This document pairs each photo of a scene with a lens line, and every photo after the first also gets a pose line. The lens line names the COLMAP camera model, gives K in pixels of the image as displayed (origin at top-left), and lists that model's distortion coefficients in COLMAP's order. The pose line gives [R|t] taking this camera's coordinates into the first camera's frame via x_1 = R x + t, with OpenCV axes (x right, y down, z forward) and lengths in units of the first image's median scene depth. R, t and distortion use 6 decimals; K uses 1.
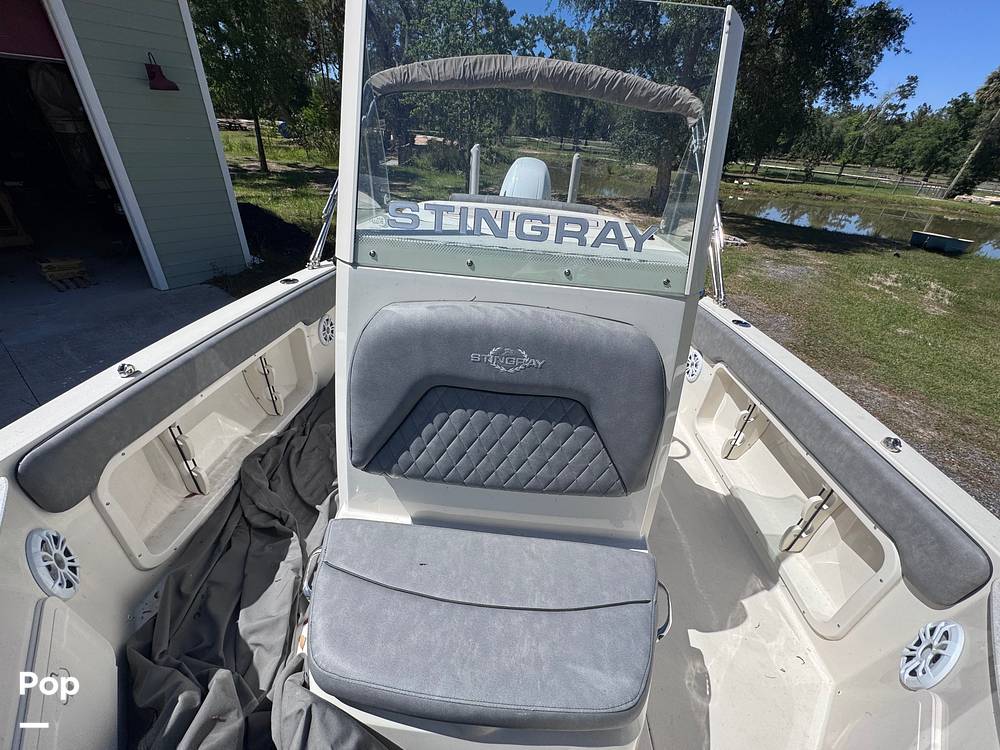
lens RADIAL K [[400.6, 0, 501.9], [0, 400.6, 373.2], [0, 0, 1]] dist [-0.002288, 0.000213]
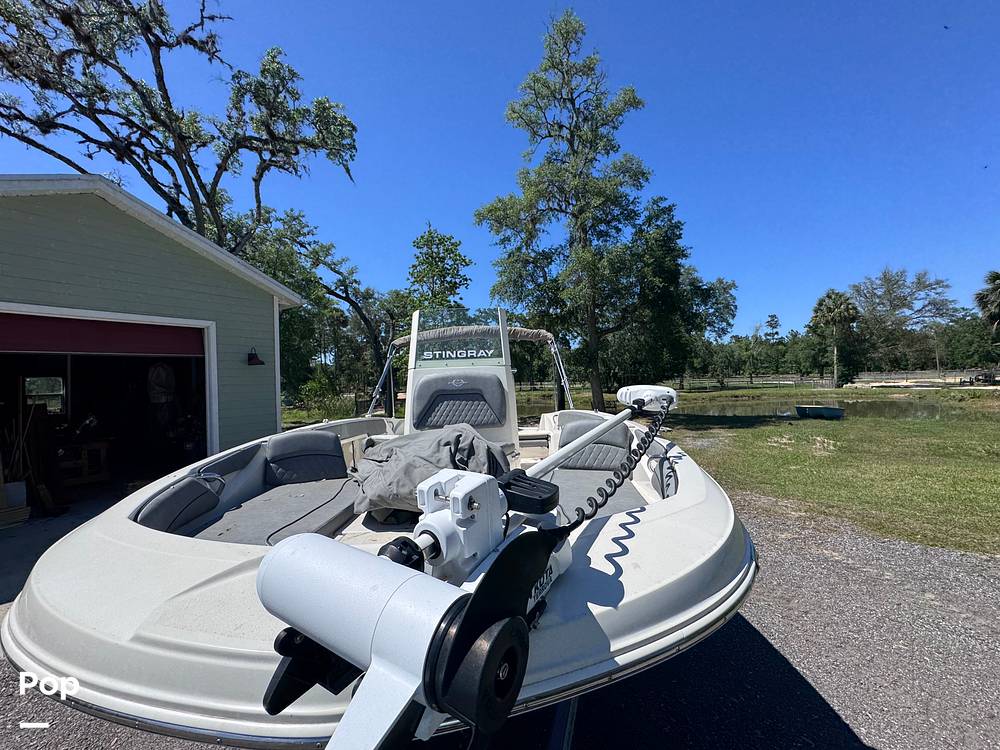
lens RADIAL K [[400.6, 0, 502.9], [0, 400.6, 373.6], [0, 0, 1]] dist [-0.002288, 0.000213]
pose [[0.990441, -0.109867, 0.083406, 0.007975], [0.137492, 0.835023, -0.532760, 0.122858], [-0.011113, 0.539134, 0.842146, -0.138723]]
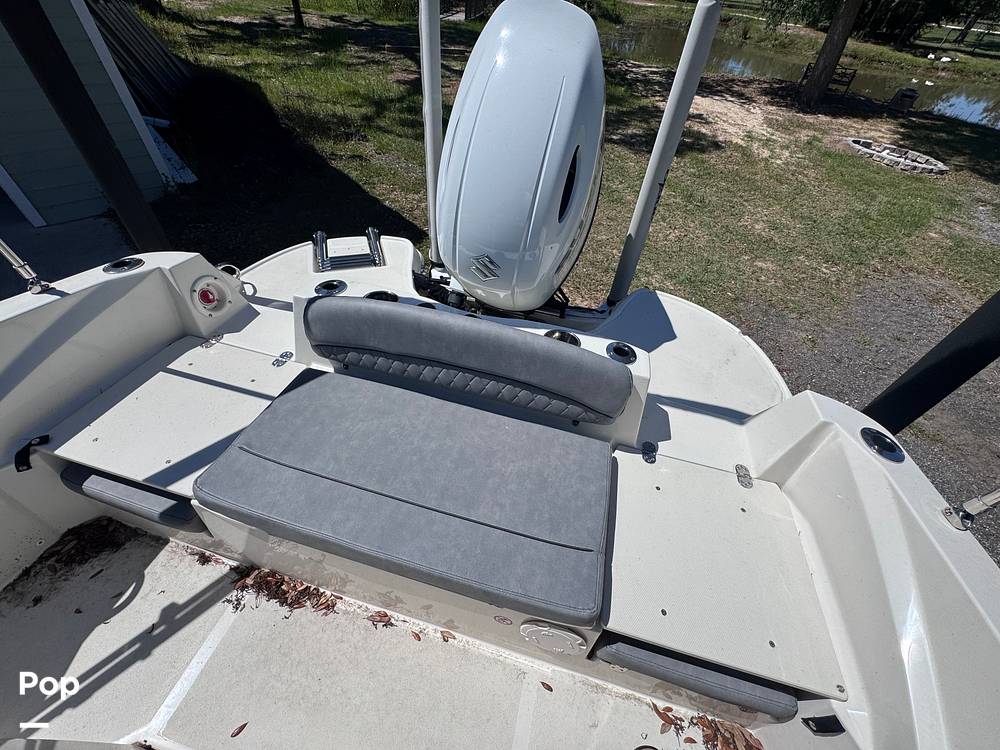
lens RADIAL K [[400.6, 0, 500.9], [0, 400.6, 372.2], [0, 0, 1]] dist [-0.002288, 0.000213]
pose [[0.980448, 0.138706, -0.139576, 0.032492], [-0.101544, 0.964213, 0.244911, -0.092334], [0.168551, -0.225950, 0.959446, 0.176814]]
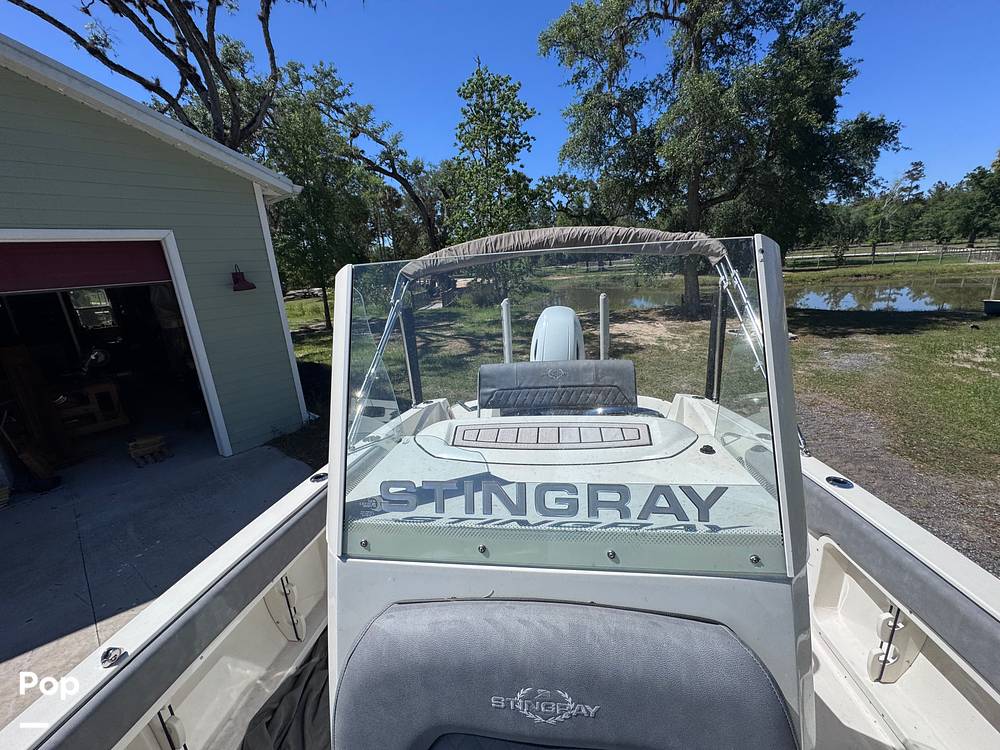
lens RADIAL K [[400.6, 0, 502.0], [0, 400.6, 373.4], [0, 0, 1]] dist [-0.002288, 0.000213]
pose [[0.987445, -0.115984, -0.107243, 0.005307], [0.081466, 0.955556, -0.283332, -0.024803], [0.135339, 0.271038, 0.953007, 0.011311]]
